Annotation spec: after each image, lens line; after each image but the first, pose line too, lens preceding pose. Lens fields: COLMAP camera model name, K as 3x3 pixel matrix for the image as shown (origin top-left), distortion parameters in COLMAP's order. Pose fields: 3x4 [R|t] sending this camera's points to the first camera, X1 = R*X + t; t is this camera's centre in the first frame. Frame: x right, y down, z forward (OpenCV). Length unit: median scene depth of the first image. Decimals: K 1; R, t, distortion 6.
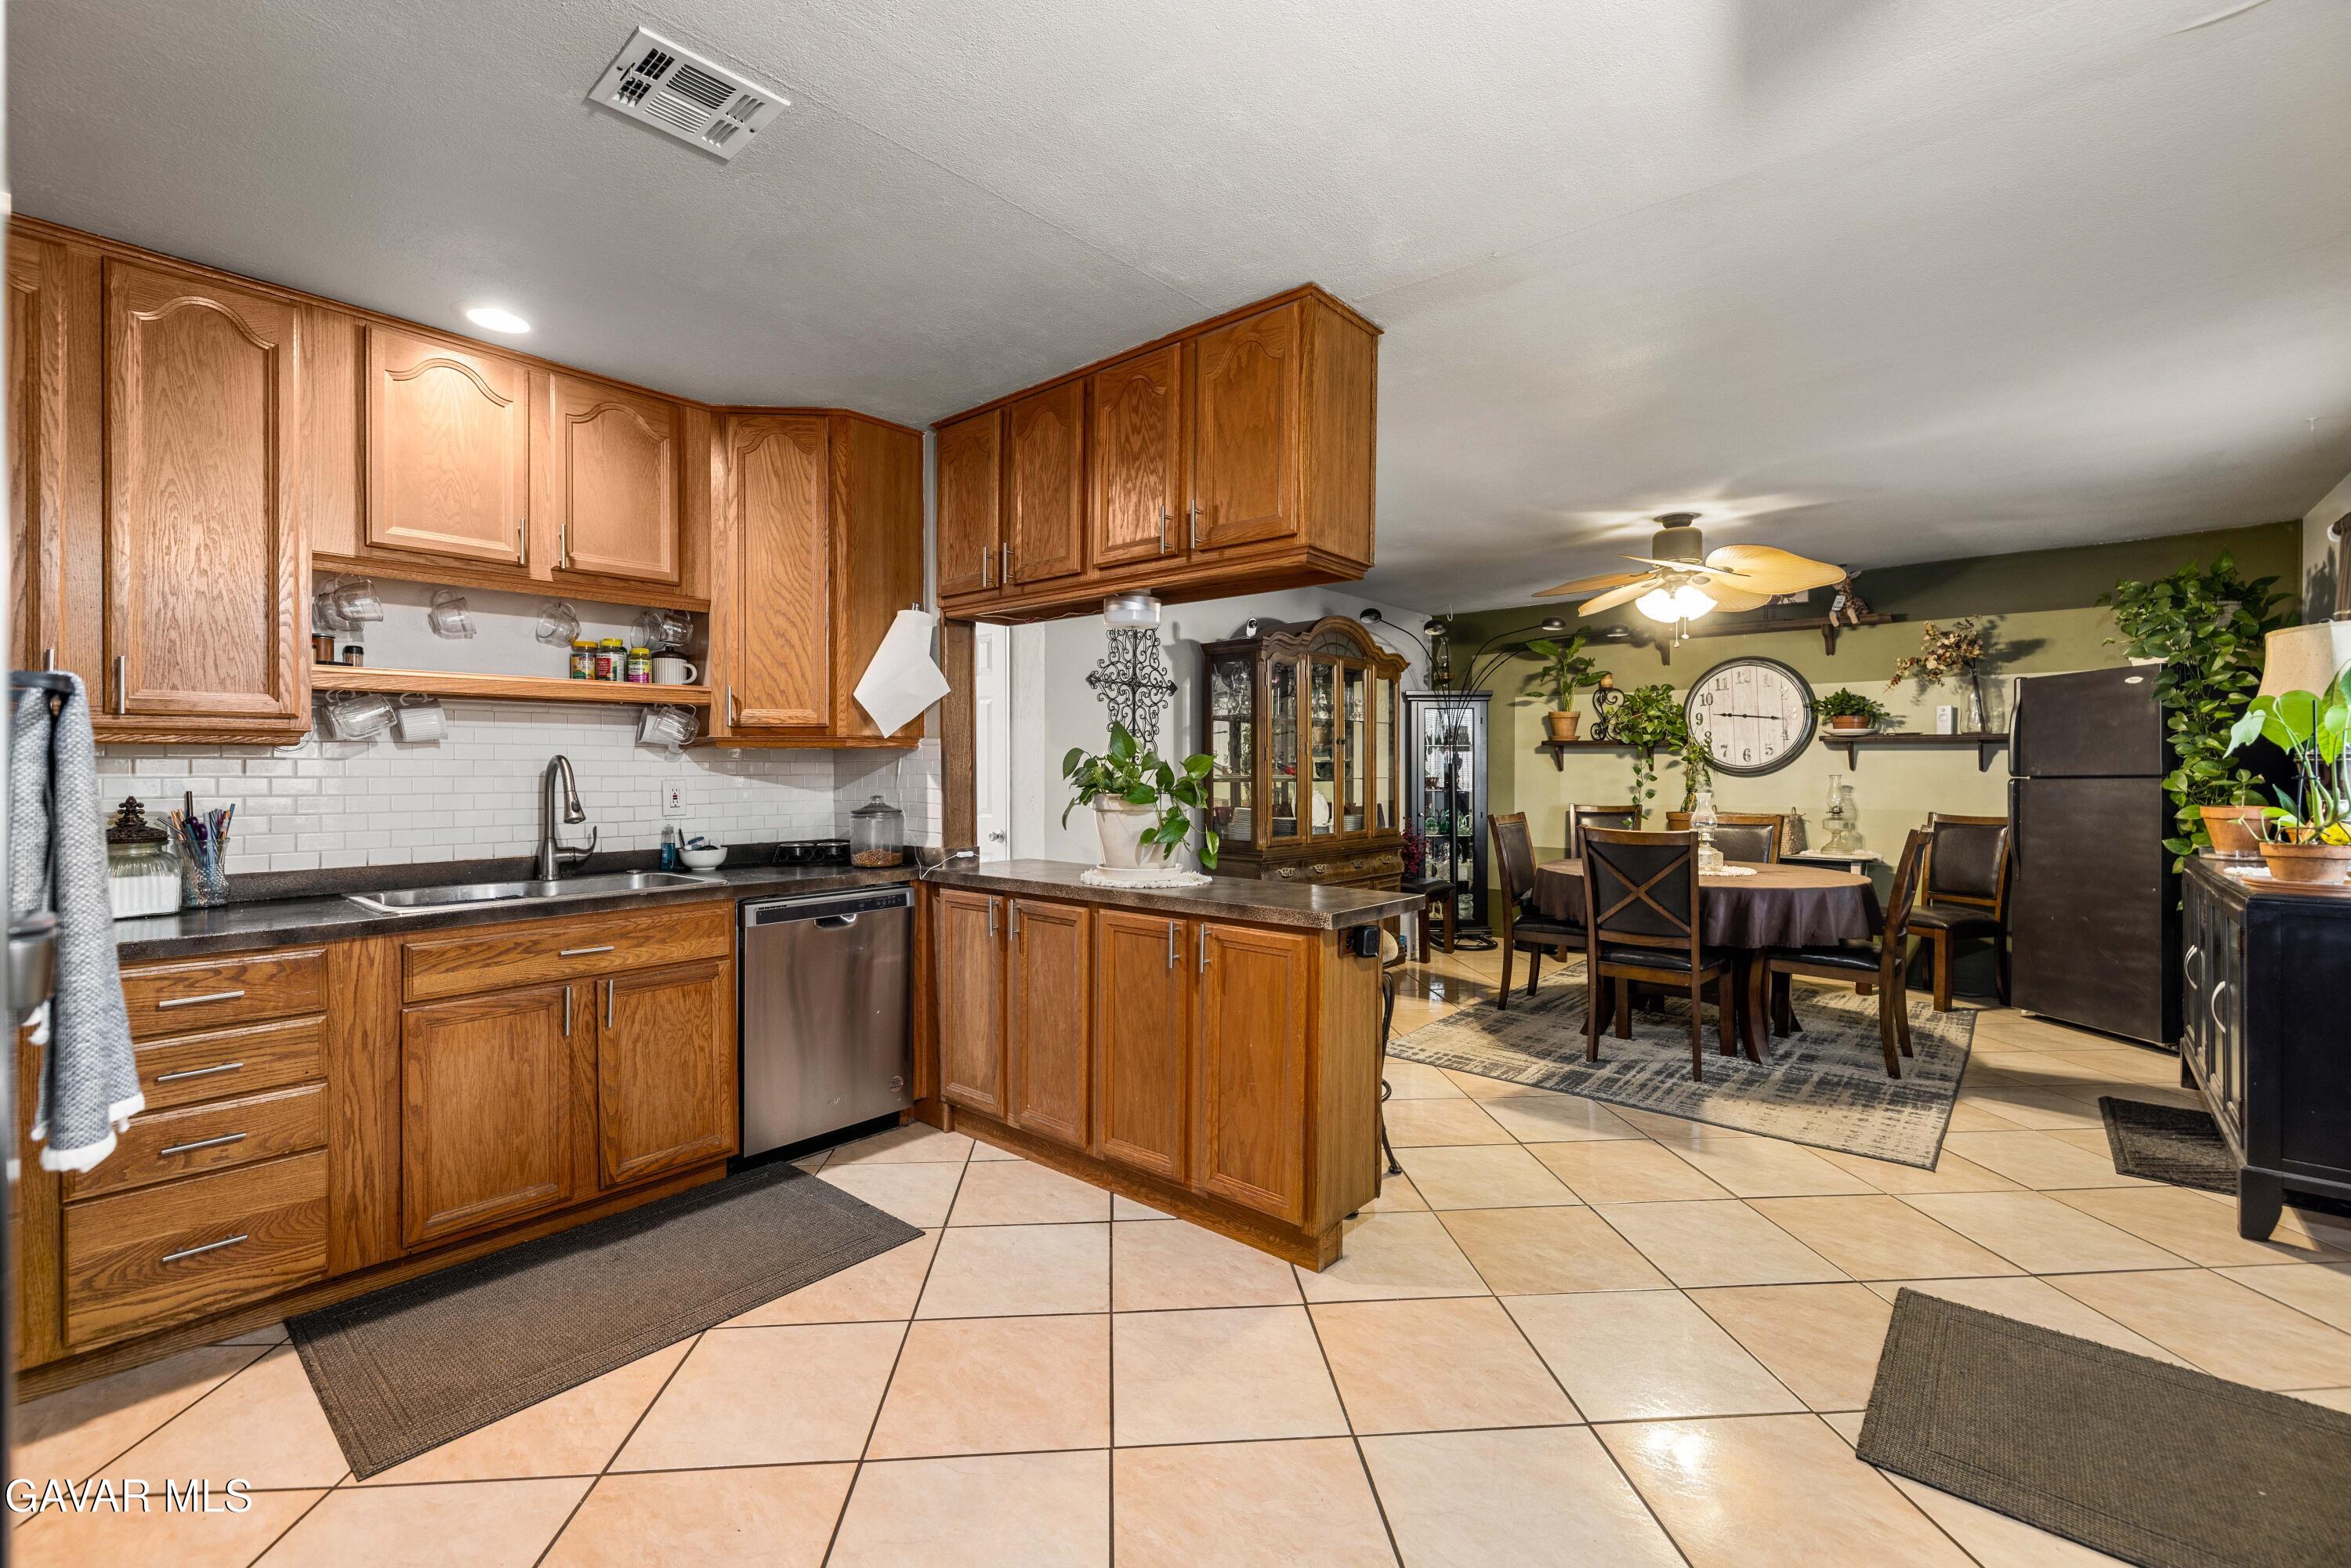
lens RADIAL K [[983.0, 0, 1171.5], [0, 983.0, 778.3], [0, 0, 1]] dist [-0.001615, -0.000218]
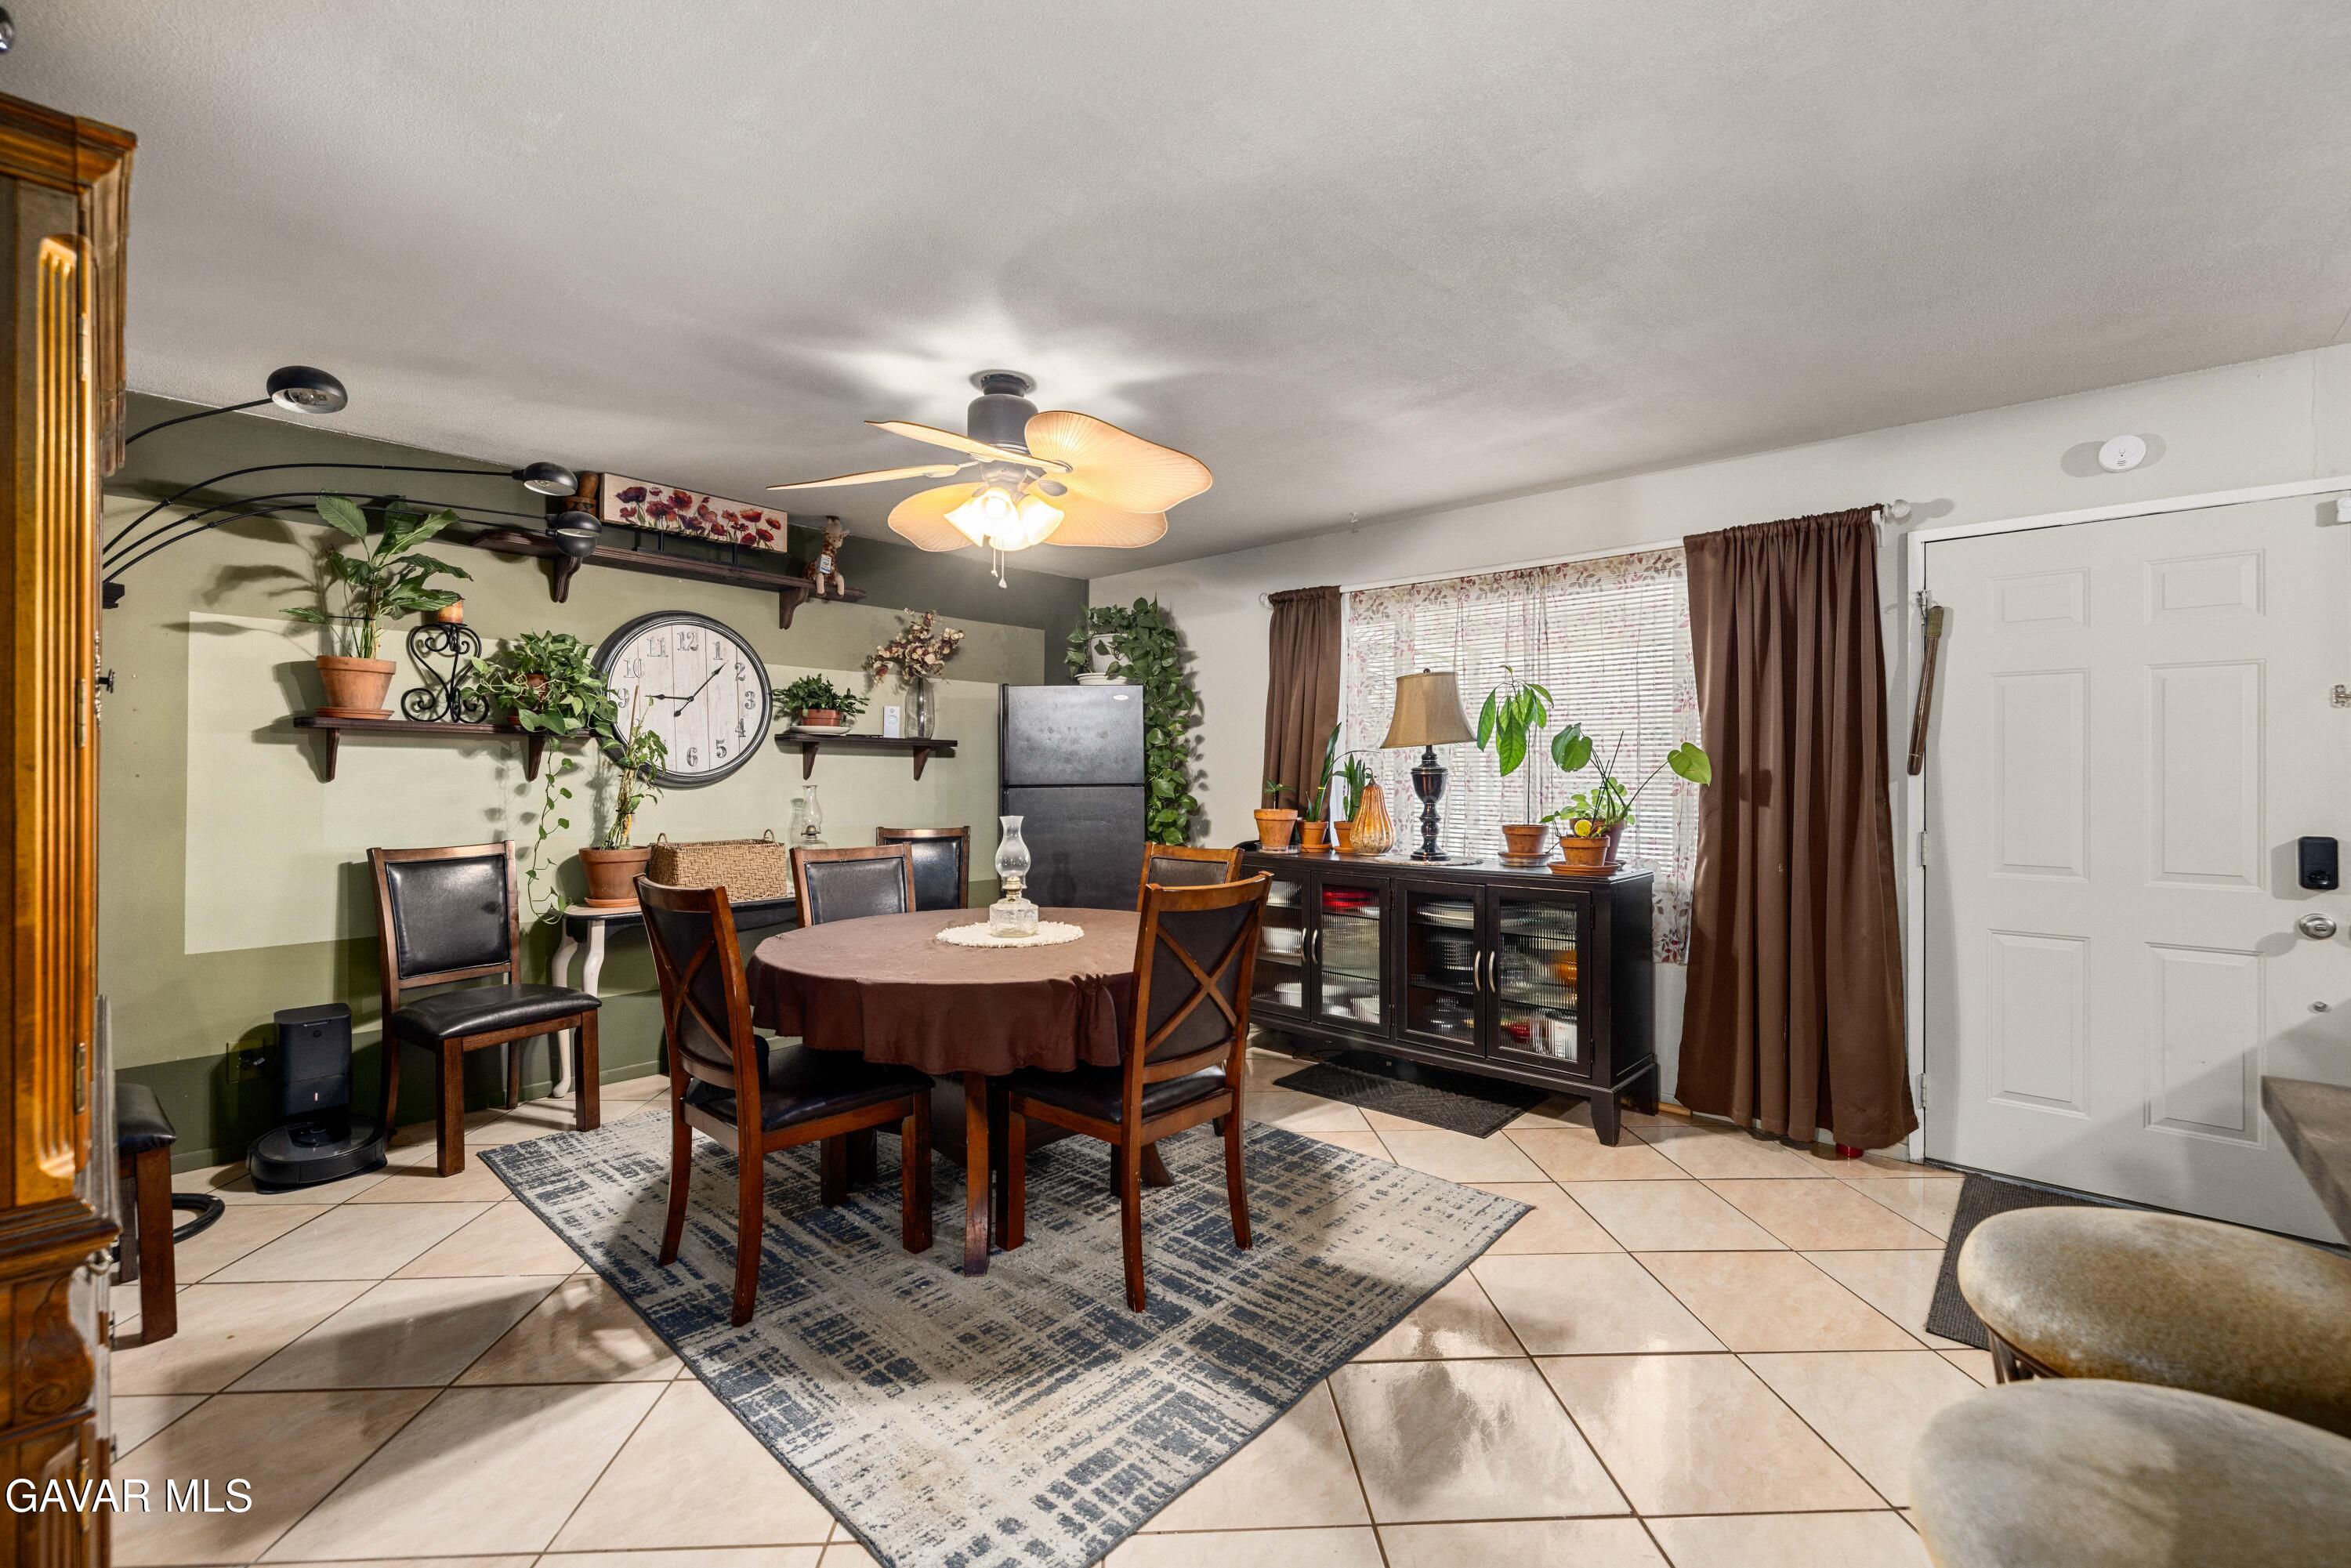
lens RADIAL K [[983.0, 0, 1172.5], [0, 983.0, 769.5], [0, 0, 1]] dist [-0.001615, -0.000218]
pose [[0.015538, 0.003397, 0.999873, -0.097305], [0.004515, 0.999984, -0.003468, -0.011806], [-0.999869, 0.004569, 0.015523, 0.720062]]
